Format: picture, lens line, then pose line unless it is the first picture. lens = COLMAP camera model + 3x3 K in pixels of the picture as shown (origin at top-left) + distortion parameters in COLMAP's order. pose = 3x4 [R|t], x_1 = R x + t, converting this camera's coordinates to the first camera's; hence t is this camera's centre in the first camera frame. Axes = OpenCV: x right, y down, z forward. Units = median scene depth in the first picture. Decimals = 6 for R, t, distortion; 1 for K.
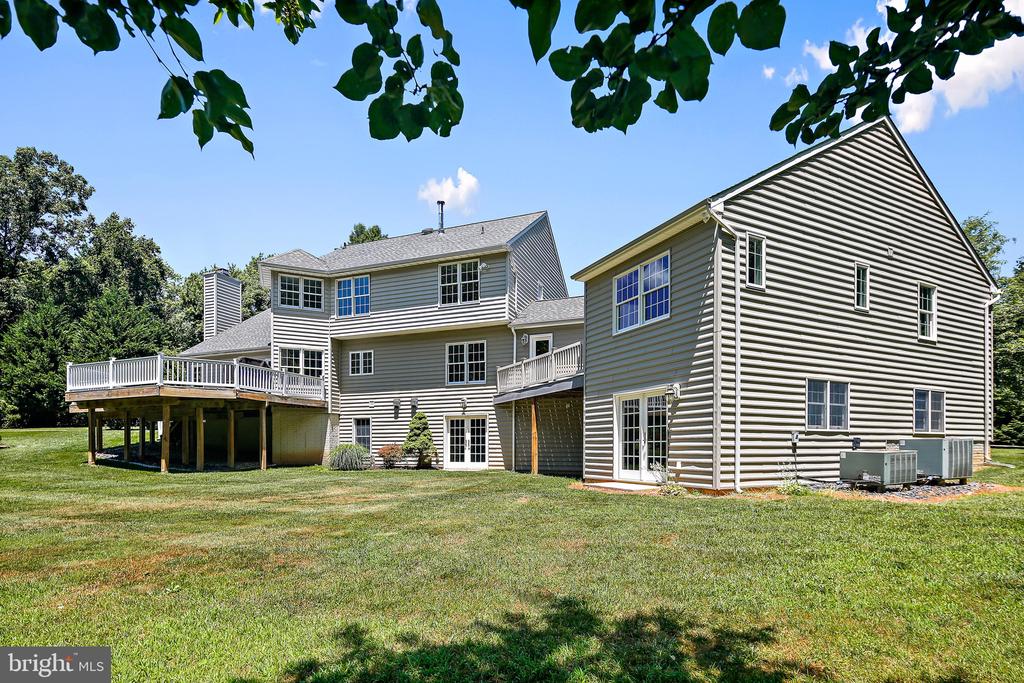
lens RADIAL K [[503.5, 0, 512.8], [0, 503.5, 345.2], [0, 0, 1]] dist [0.002387, -0.002710]
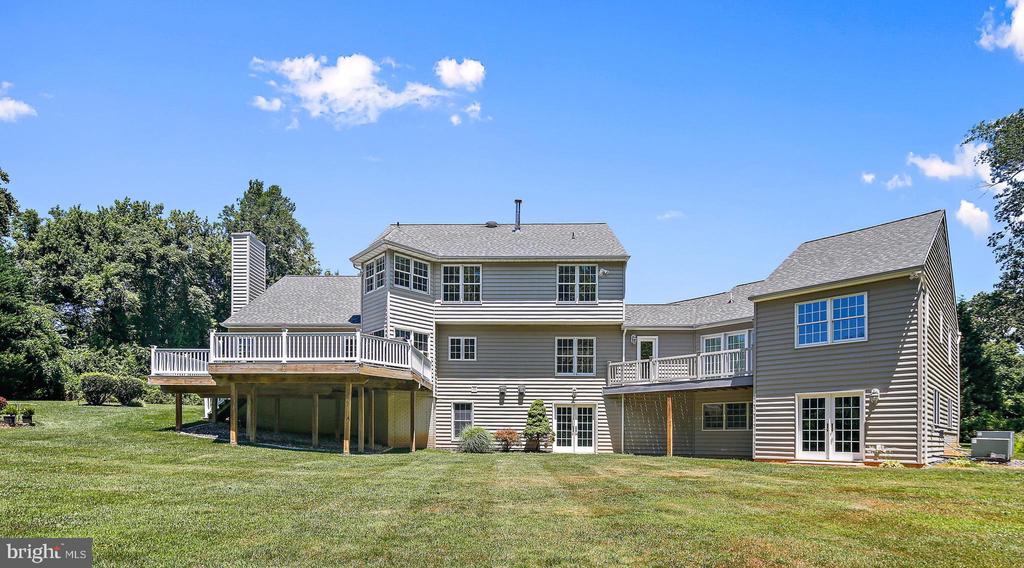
lens RADIAL K [[497.3, 0, 537.2], [0, 497.3, 326.9], [0, 0, 1]] dist [-0.001508, 0.000123]
pose [[0.946764, 0.081866, 0.311344, -0.516037], [-0.077228, 0.996642, -0.027220, 0.007485], [-0.312527, 0.001726, 0.949907, -0.007699]]
